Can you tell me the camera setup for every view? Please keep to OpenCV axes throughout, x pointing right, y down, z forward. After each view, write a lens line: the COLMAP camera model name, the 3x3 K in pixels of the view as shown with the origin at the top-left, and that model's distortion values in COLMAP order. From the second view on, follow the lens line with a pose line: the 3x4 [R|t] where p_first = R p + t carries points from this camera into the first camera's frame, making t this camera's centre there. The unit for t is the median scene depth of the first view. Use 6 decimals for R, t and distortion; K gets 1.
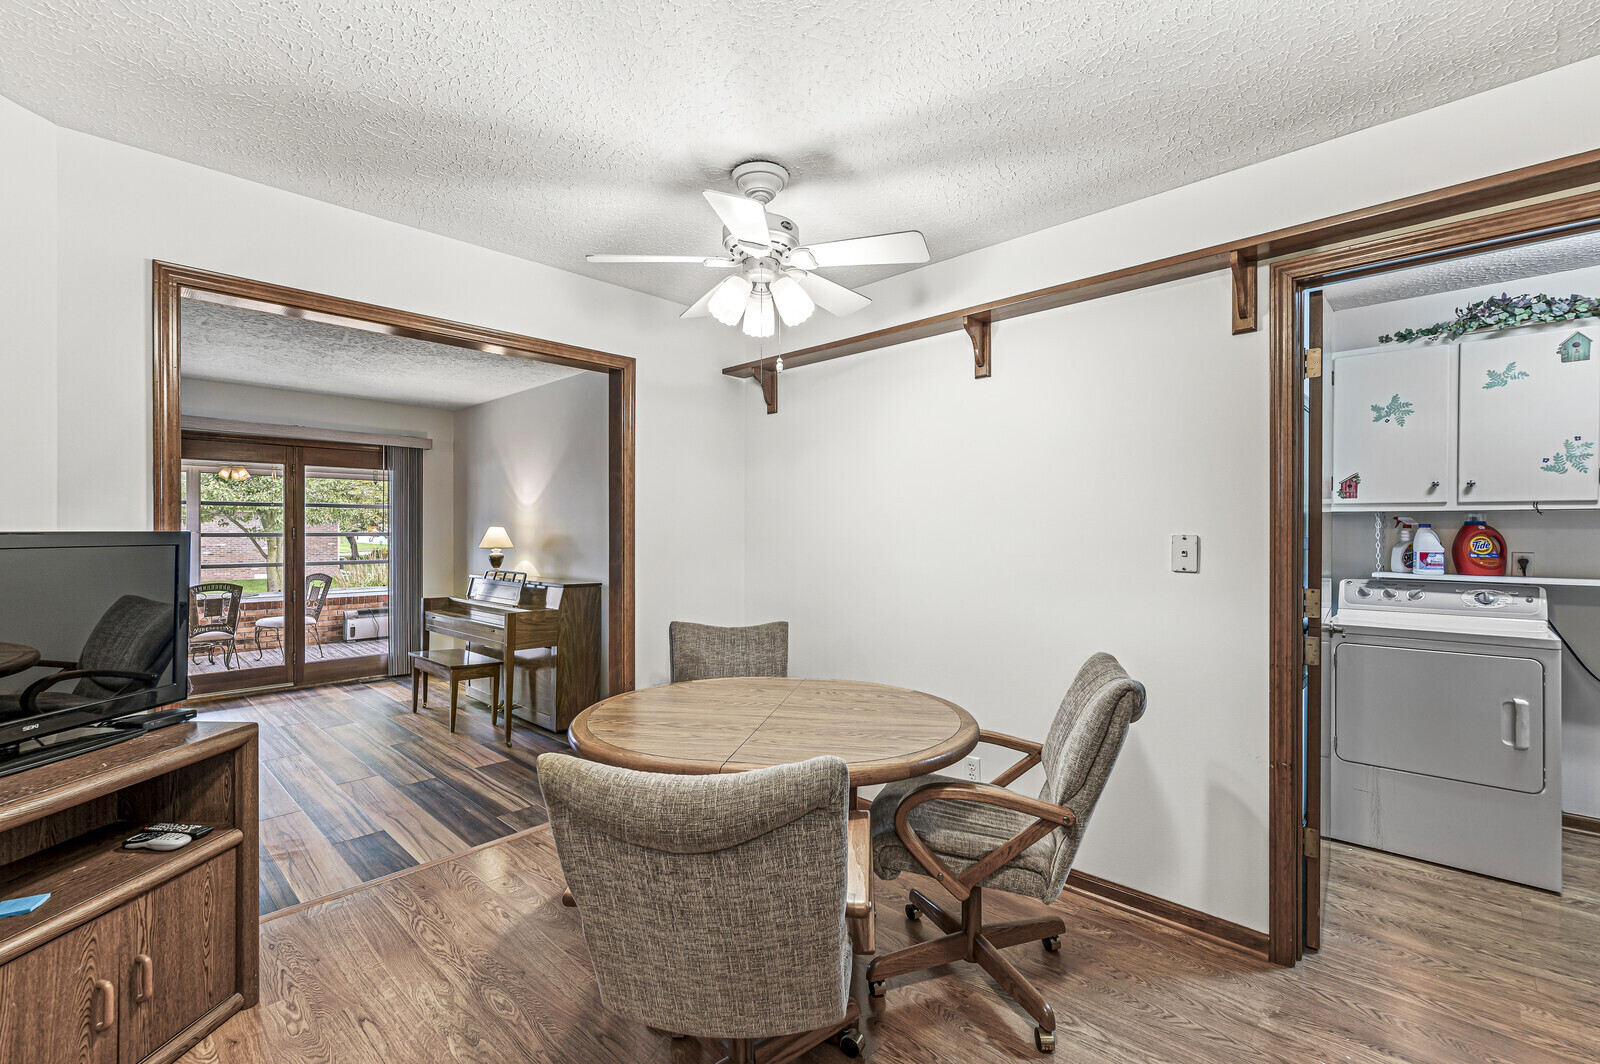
lens RADIAL K [[696.8, 0, 805.8], [0, 696.8, 532.5], [0, 0, 1]] dist [0.000931, -0.000422]
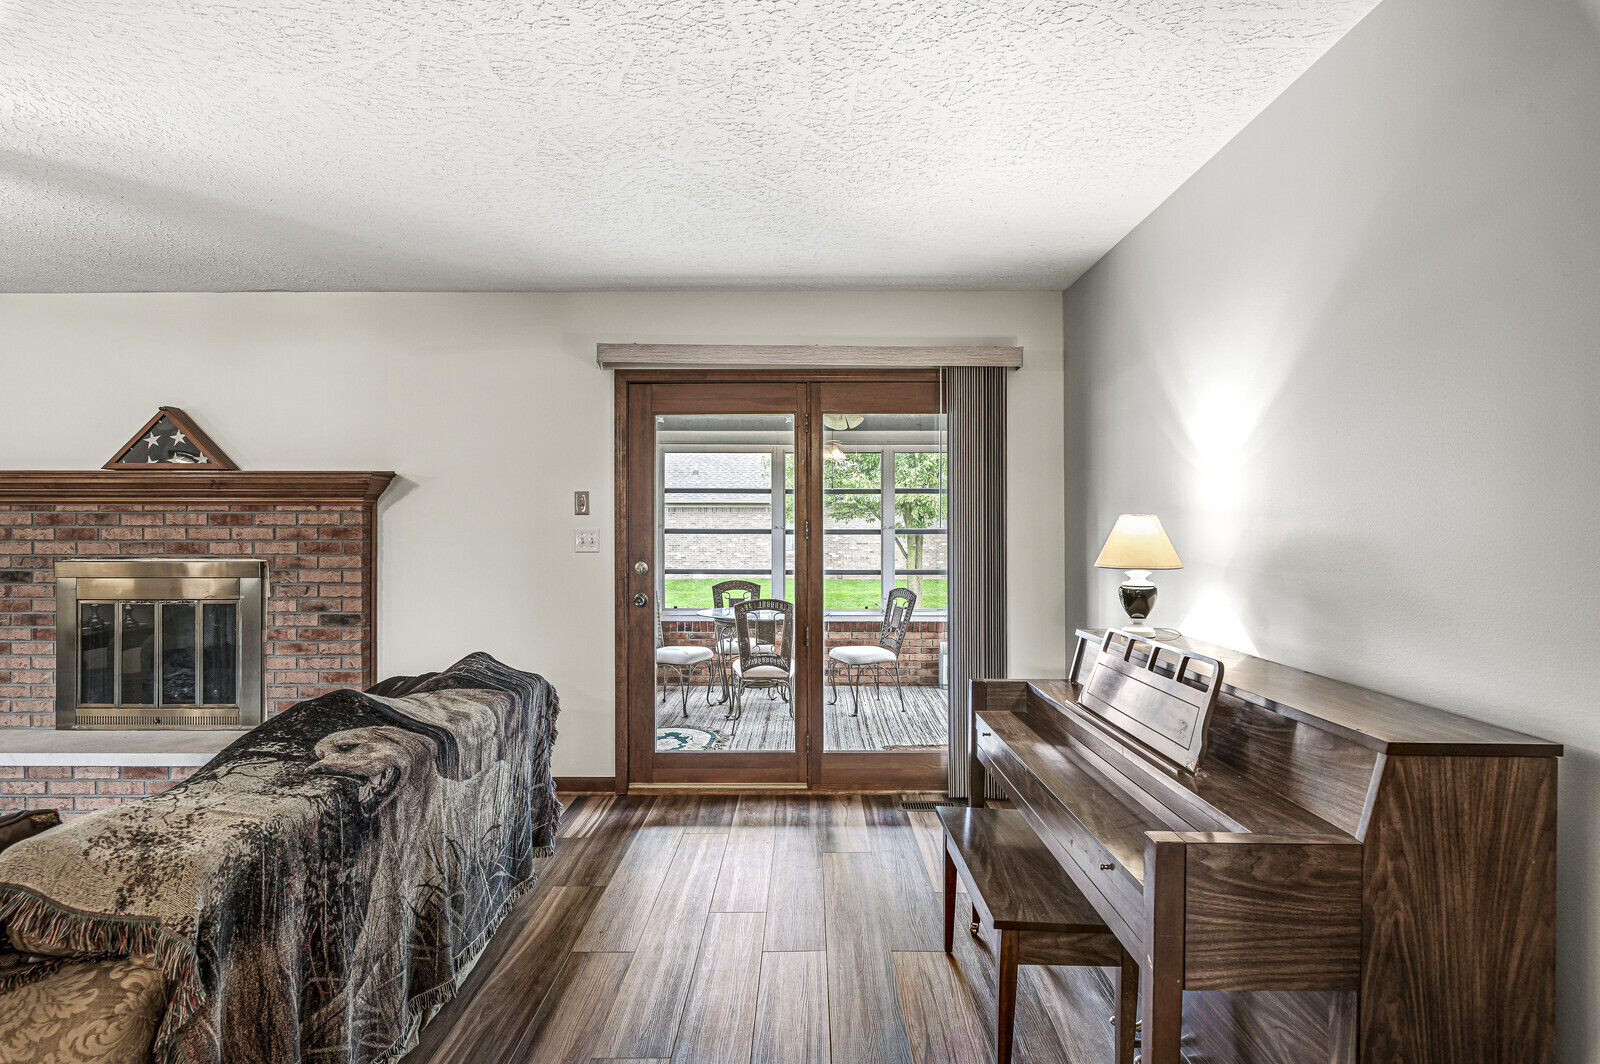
lens RADIAL K [[852.0, 0, 805.2], [0, 852.0, 519.0], [0, 0, 1]] dist [0.004019, -0.002775]
pose [[0.683964, -0.007022, -0.729482, -0.212339], [-0.002551, 0.999925, -0.012017, 0.000746], [0.729512, 0.010080, 0.683894, 0.512251]]
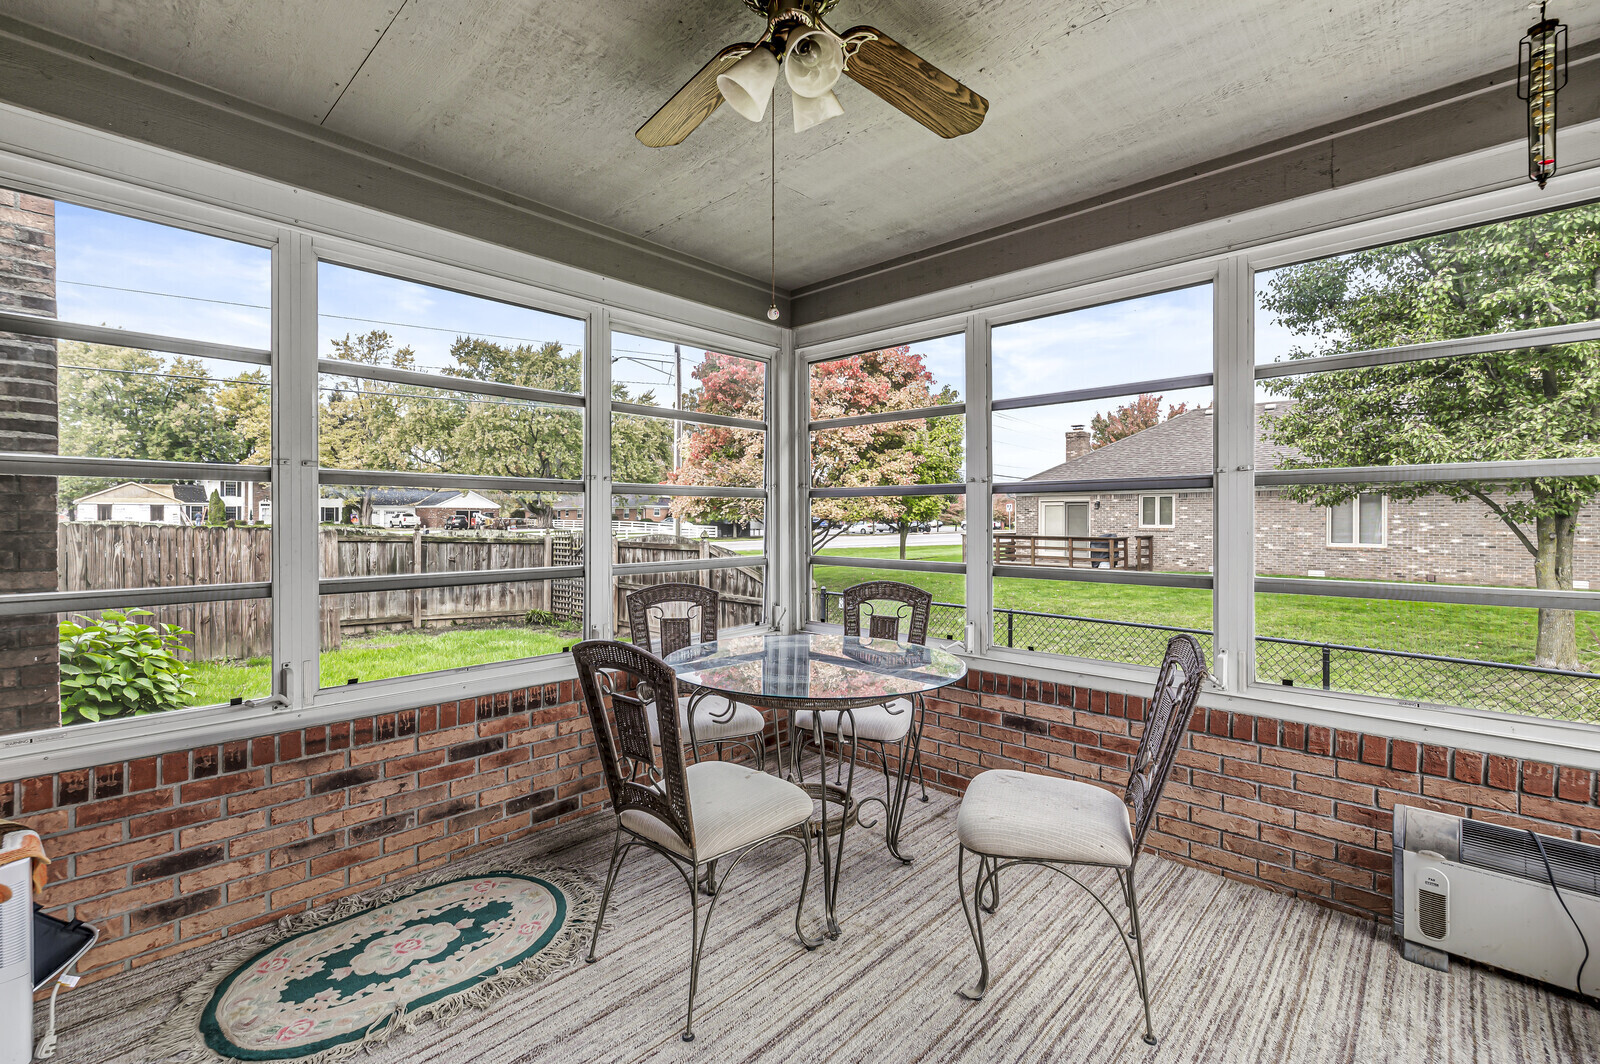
lens RADIAL K [[696.8, 0, 799.7], [0, 696.8, 524.6], [0, 0, 1]] dist [0.000931, -0.000422]
pose [[0.011034, 0.005995, -0.999921, -0.697773], [-0.003046, 0.999978, 0.005962, 0.031066], [0.999934, 0.002980, 0.011052, 1.286122]]
